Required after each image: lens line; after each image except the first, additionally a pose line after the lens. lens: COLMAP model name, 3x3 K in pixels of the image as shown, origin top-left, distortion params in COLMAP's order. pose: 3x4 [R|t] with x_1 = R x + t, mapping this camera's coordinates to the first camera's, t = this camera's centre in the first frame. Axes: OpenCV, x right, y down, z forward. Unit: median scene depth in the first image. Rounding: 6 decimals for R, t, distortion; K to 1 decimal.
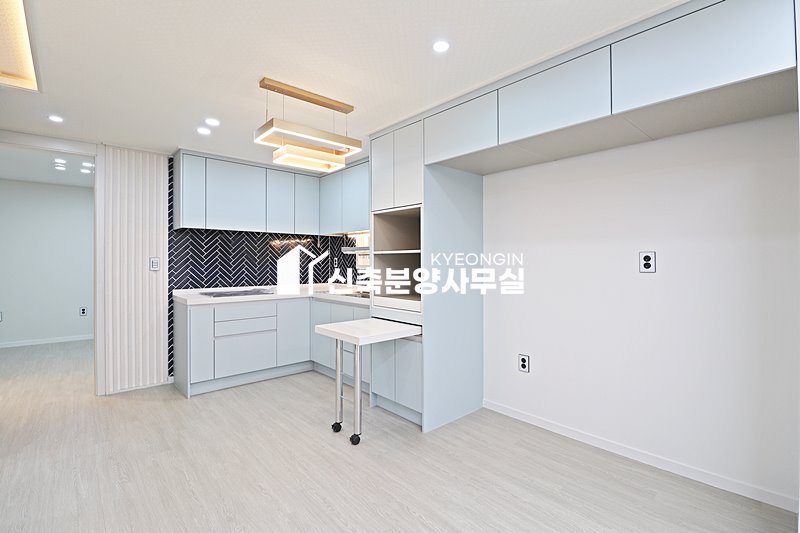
lens RADIAL K [[368.8, 0, 400.9], [0, 368.8, 262.8], [0, 0, 1]] dist [-0.006428, -0.009705]
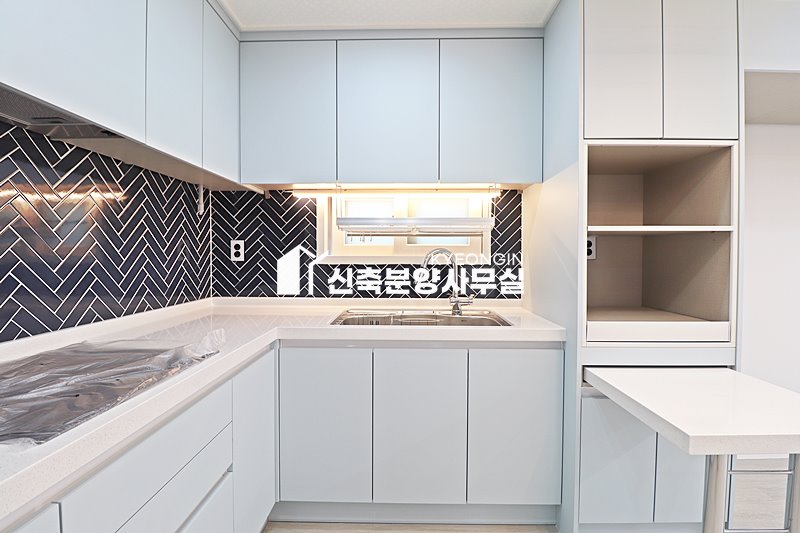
lens RADIAL K [[368.8, 0, 401.4], [0, 368.8, 259.6], [0, 0, 1]] dist [-0.006428, -0.009705]
pose [[0.683406, -0.021313, 0.729727, -0.601971], [0.004043, 0.999669, 0.025411, -0.001400], [-0.730027, -0.014416, 0.683266, 0.894552]]
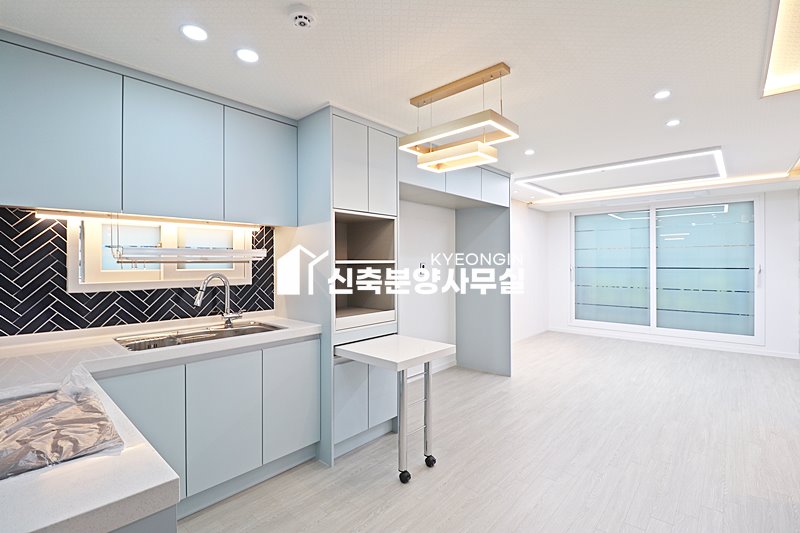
lens RADIAL K [[368.8, 0, 401.9], [0, 368.8, 260.4], [0, 0, 1]] dist [-0.006428, -0.009705]
pose [[-0.102208, 0.002843, 0.994759, -0.894271], [0.003829, 0.999990, -0.002464, -0.029576], [-0.994756, 0.003557, -0.102218, 0.984624]]
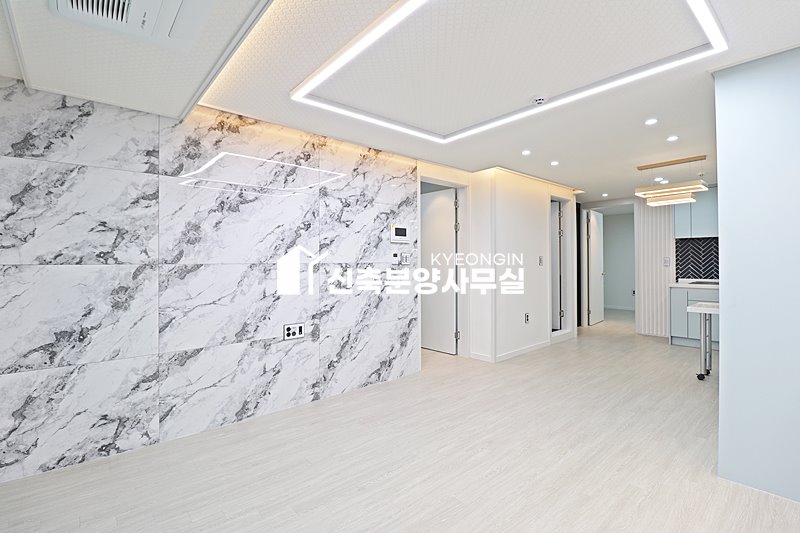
lens RADIAL K [[368.8, 0, 398.9], [0, 368.8, 259.7], [0, 0, 1]] dist [-0.006428, -0.009705]
pose [[-0.019738, -0.007949, -0.999774, 1.191454], [0.003259, 0.999963, -0.008014, 0.003711], [0.999800, -0.003416, -0.019711, -0.180468]]
